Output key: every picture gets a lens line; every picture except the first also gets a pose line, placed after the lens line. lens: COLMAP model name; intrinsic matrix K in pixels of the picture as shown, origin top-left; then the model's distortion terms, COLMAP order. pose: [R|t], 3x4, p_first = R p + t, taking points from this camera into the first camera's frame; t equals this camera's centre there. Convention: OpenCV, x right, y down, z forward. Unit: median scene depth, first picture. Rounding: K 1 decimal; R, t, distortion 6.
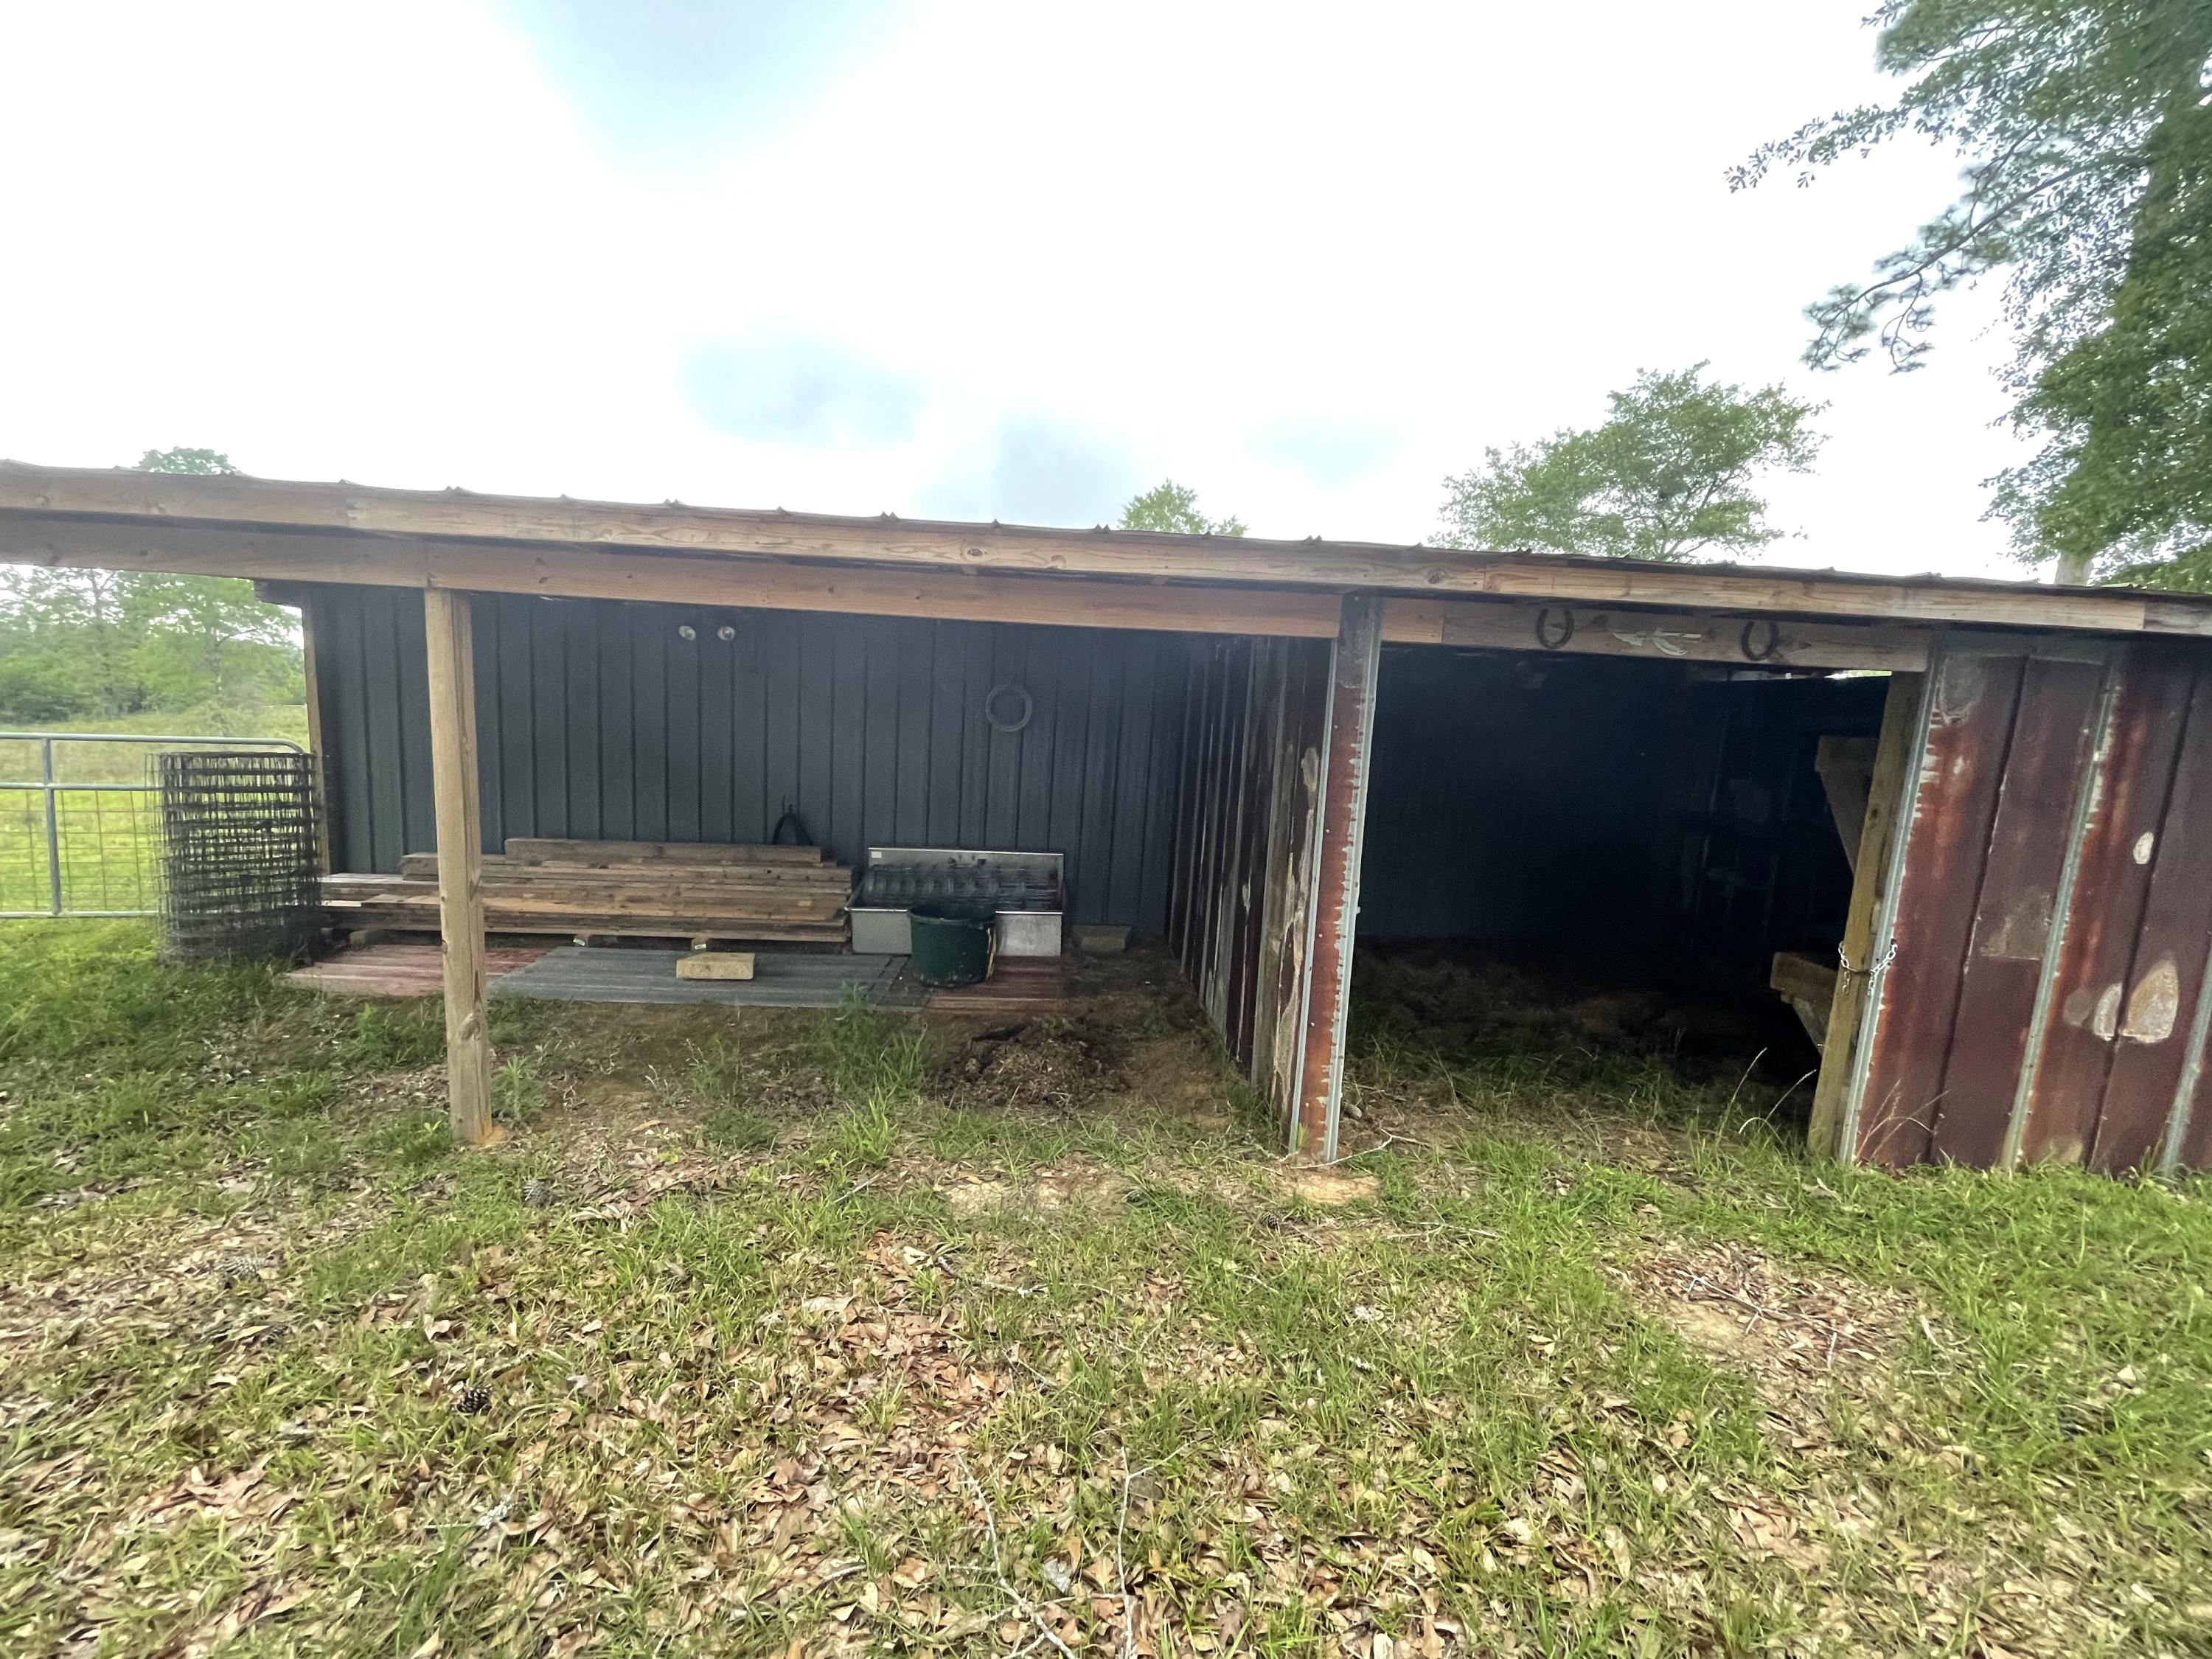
lens RADIAL K [[912.6, 0, 1106.0], [0, 912.6, 829.5], [0, 0, 1]] dist [0.013345, -0.000268]
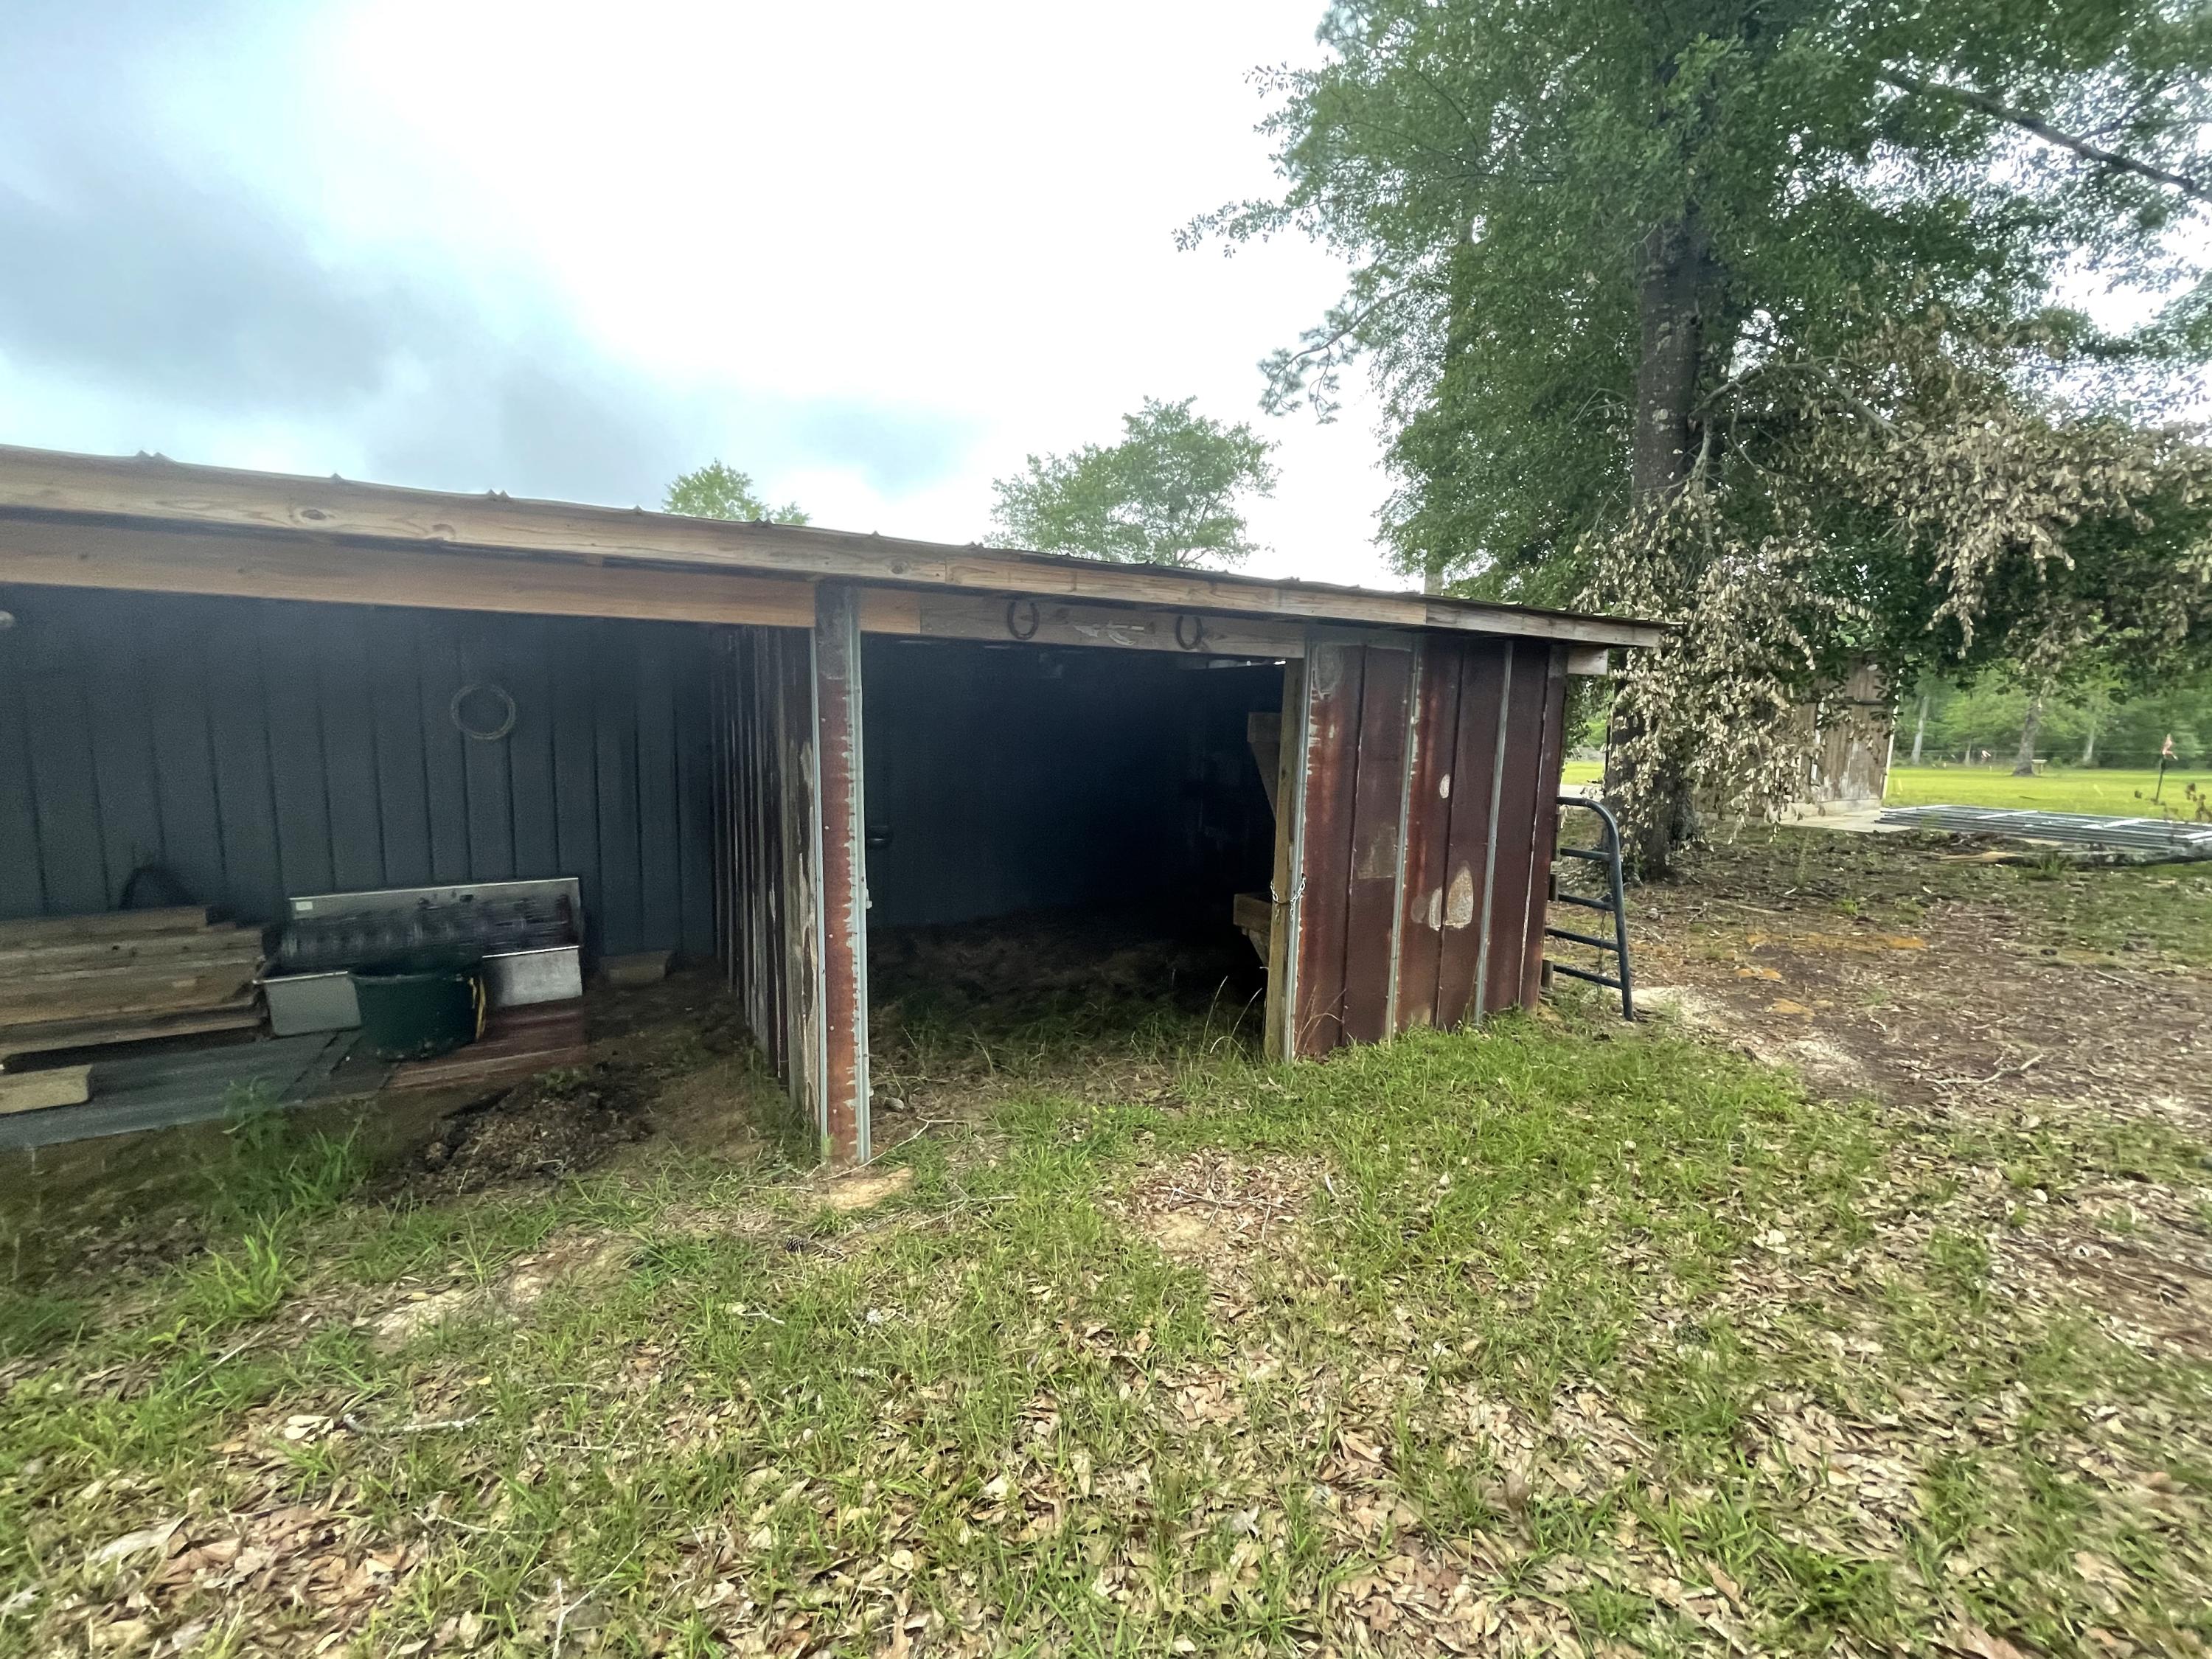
lens RADIAL K [[902.0, 0, 1106.5], [0, 902.0, 825.5], [0, 0, 1]] dist [0.016696, -0.000952]
pose [[0.904380, -0.089357, 0.417267, 0.111121], [0.087719, 0.995876, 0.023142, 0.003111], [-0.417614, 0.015673, 0.908489, 0.005816]]
